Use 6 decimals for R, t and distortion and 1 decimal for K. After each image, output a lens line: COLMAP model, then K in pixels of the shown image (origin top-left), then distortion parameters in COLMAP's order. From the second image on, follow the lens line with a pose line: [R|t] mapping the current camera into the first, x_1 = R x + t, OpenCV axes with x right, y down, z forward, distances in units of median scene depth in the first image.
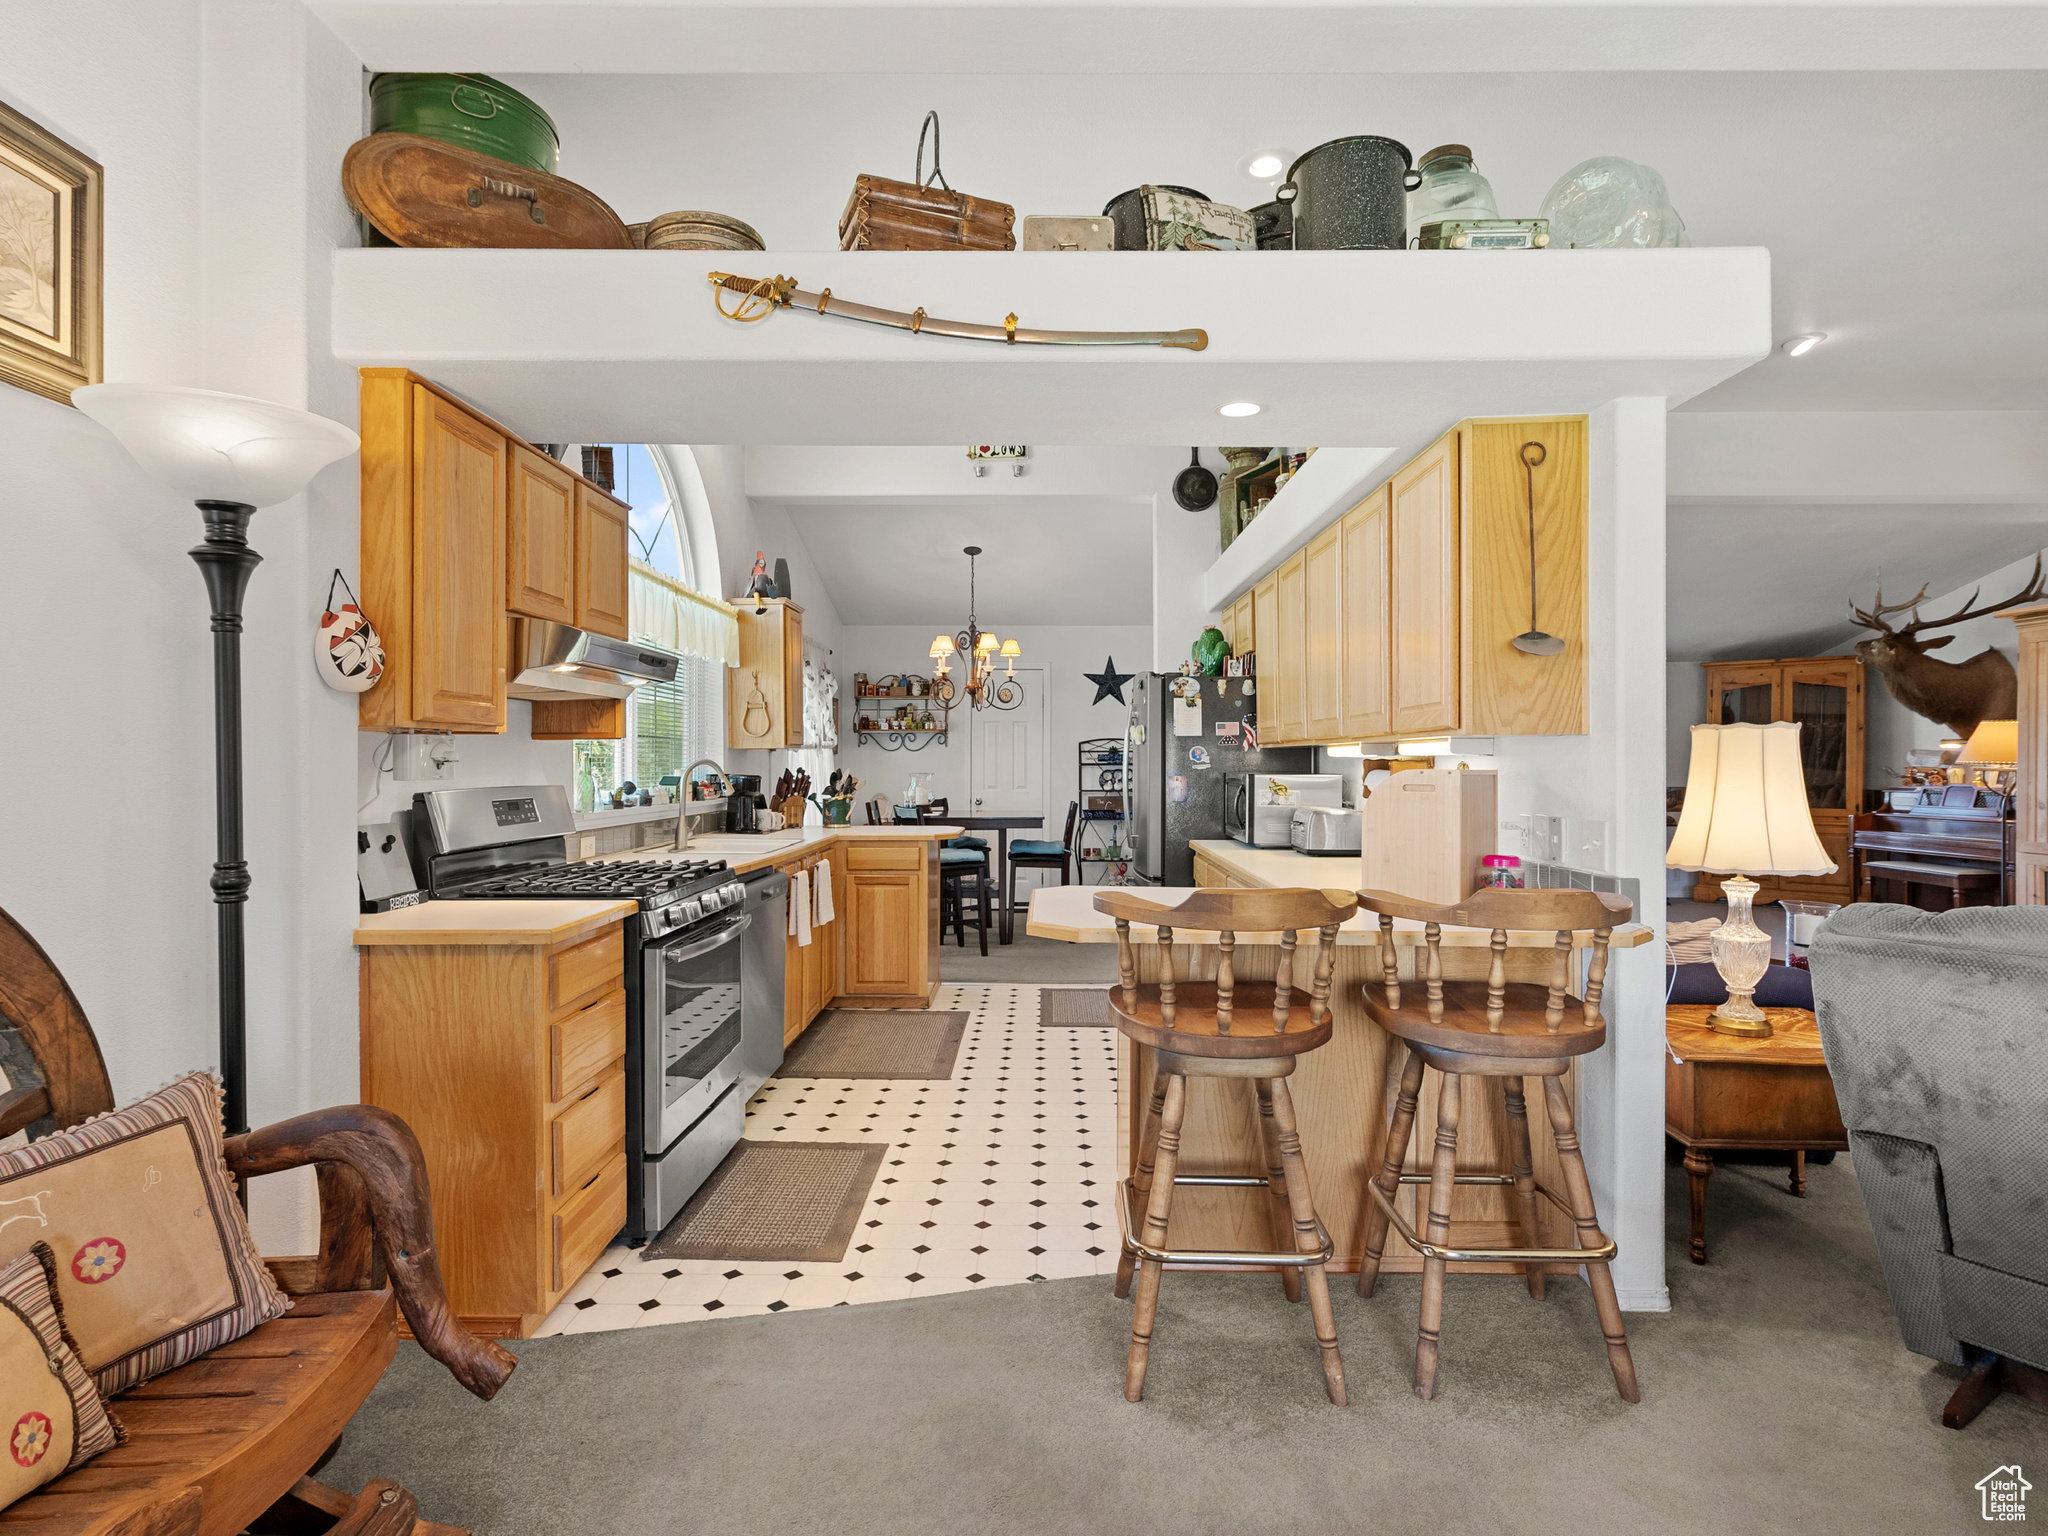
lens RADIAL K [[1062.3, 0, 1031.8], [0, 1062.3, 756.9], [0, 0, 1]] dist [-0.003181, 0.002742]
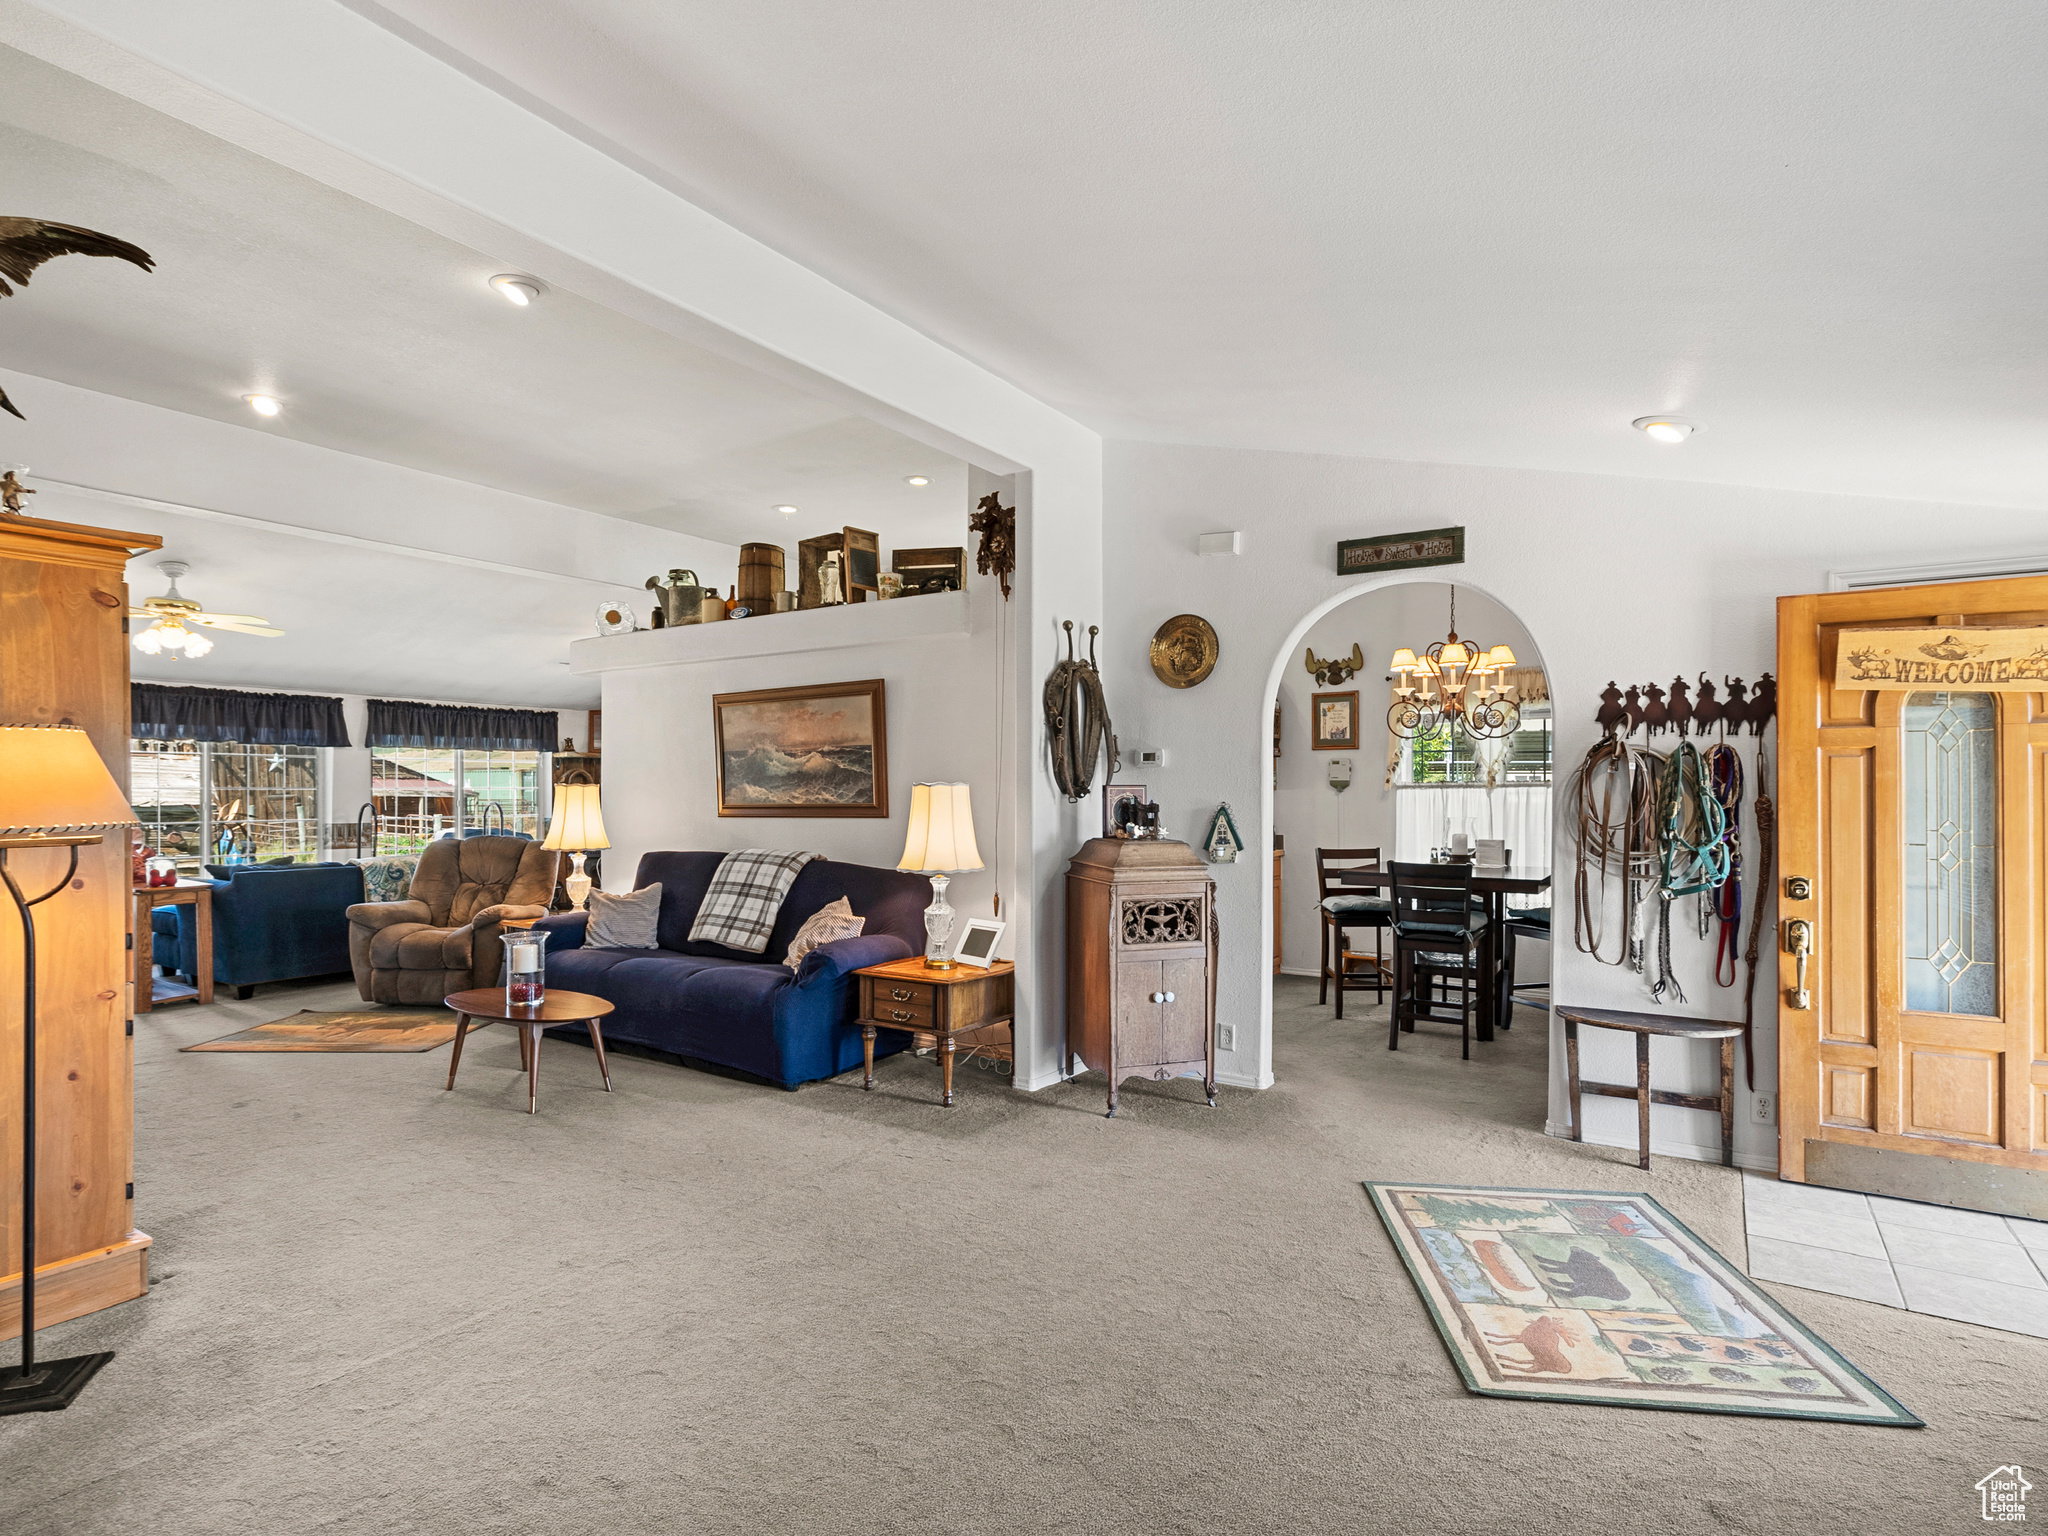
lens RADIAL K [[1062.3, 0, 1033.5], [0, 1062.3, 781.6], [0, 0, 1]] dist [-0.003181, 0.002742]
pose [[-0.538020, -0.007381, -0.842900, 1.372983], [0.001751, 0.999950, -0.009874, -0.009386], [0.842930, -0.006788, -0.537980, 2.040189]]
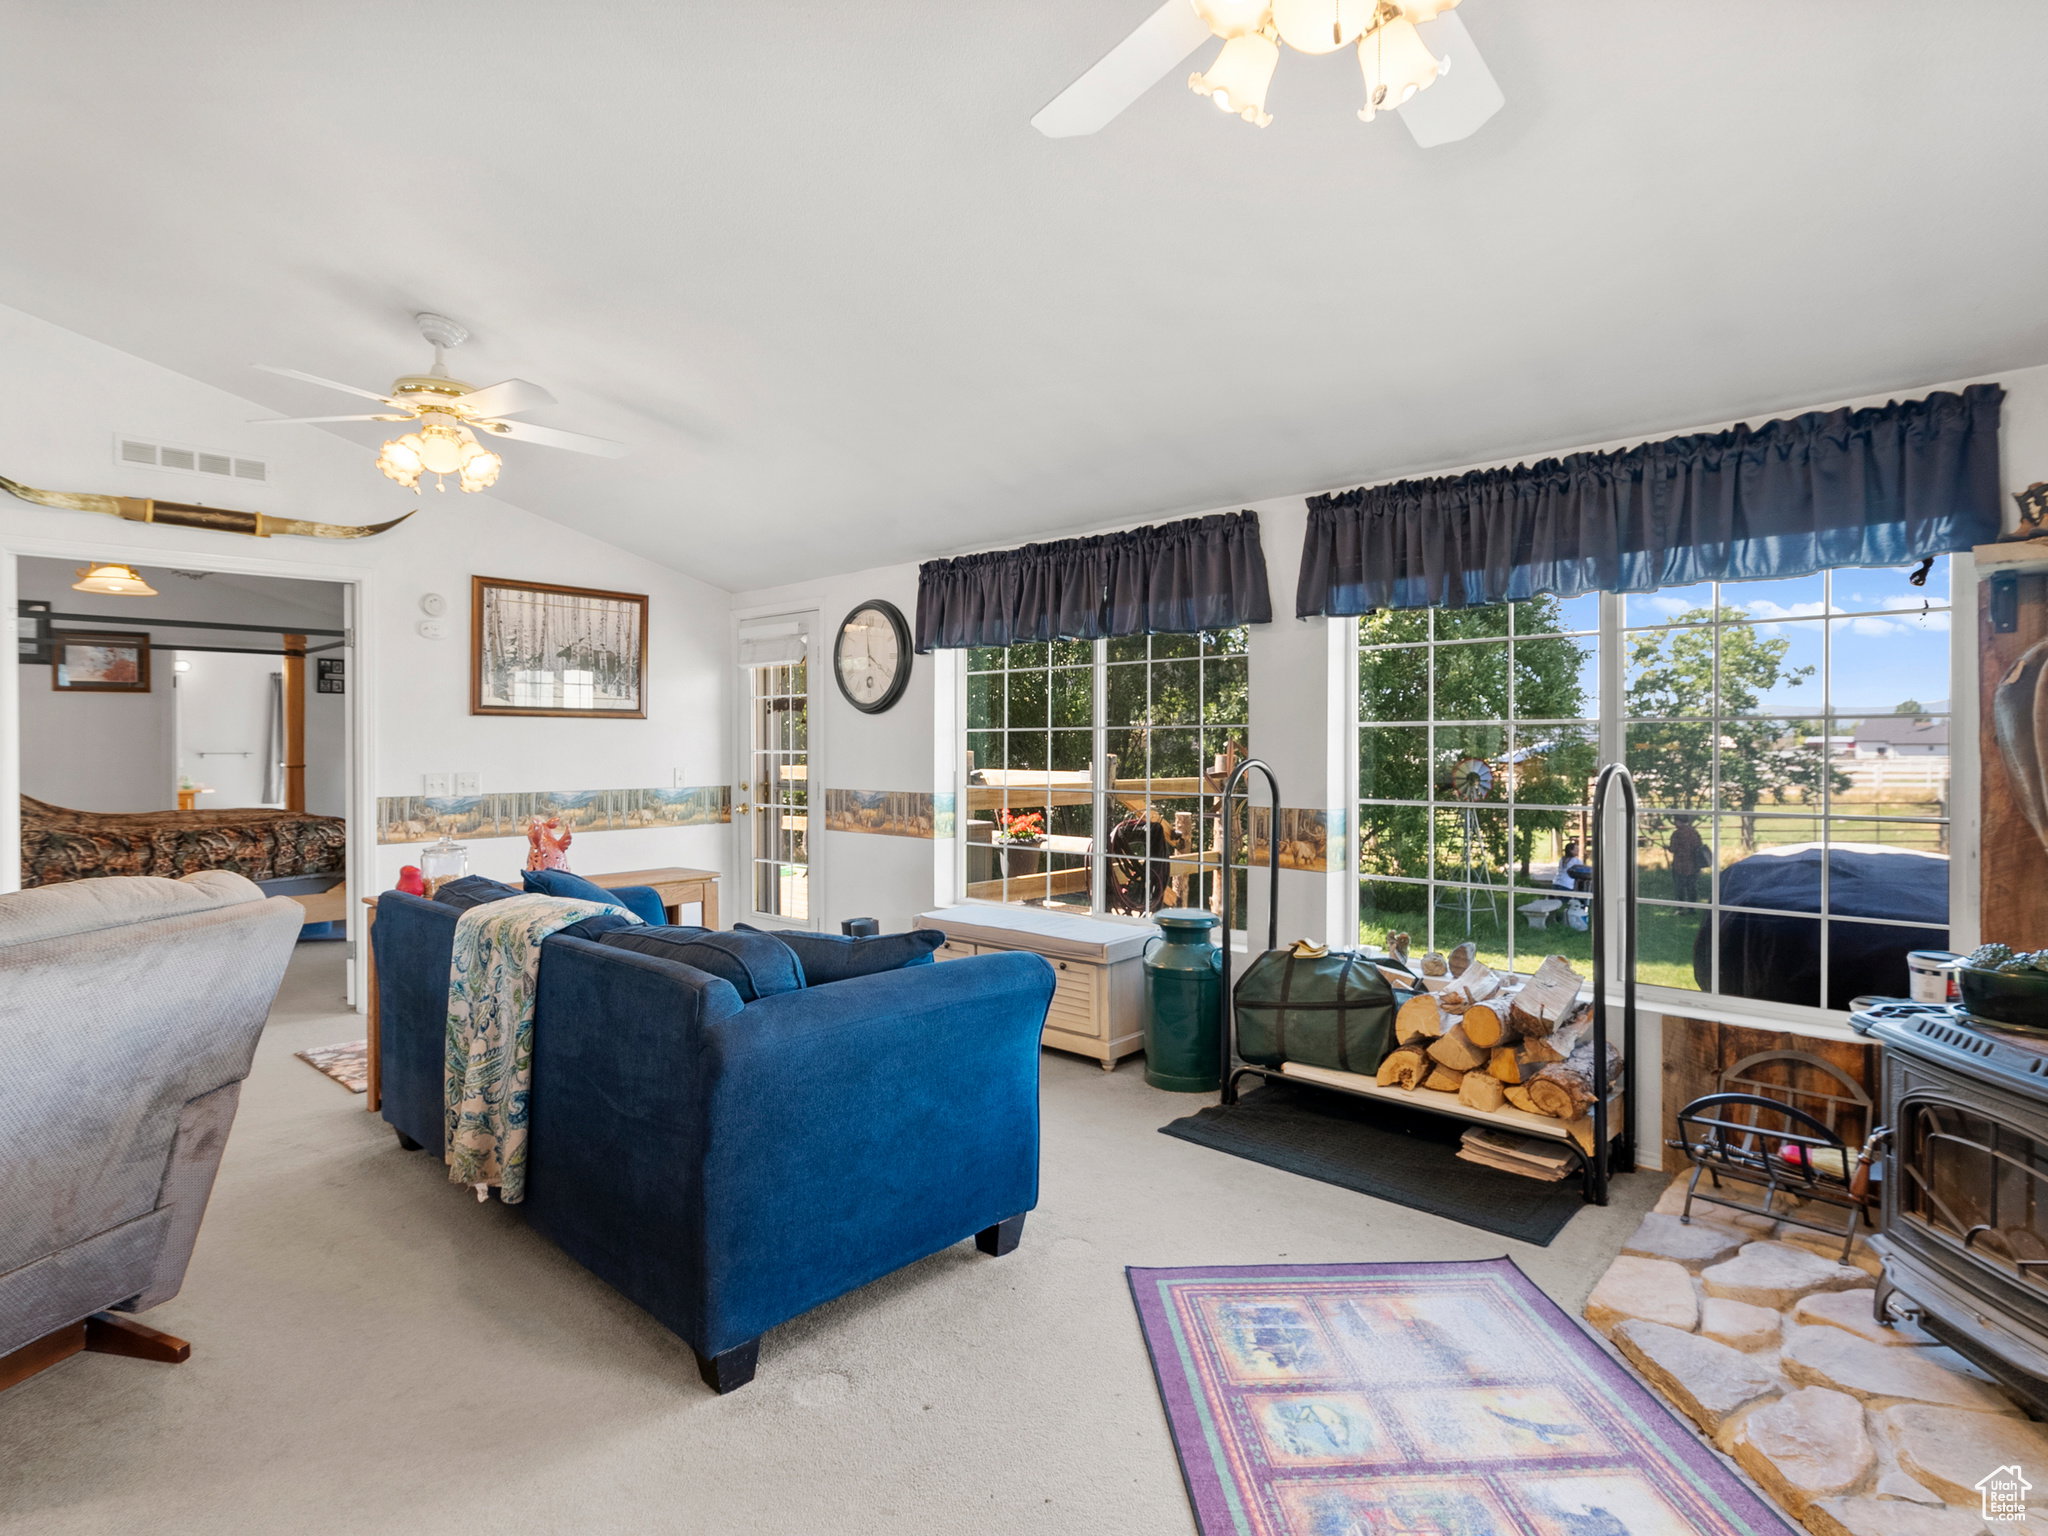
lens RADIAL K [[1062.3, 0, 1033.8], [0, 1062.3, 735.6], [0, 0, 1]] dist [-0.003181, 0.002742]
pose [[-0.745307, 0.007241, 0.666682, -0.184496], [0.000272, 0.999944, -0.010557, 0.000786], [-0.666721, -0.007687, -0.745267, 0.471799]]
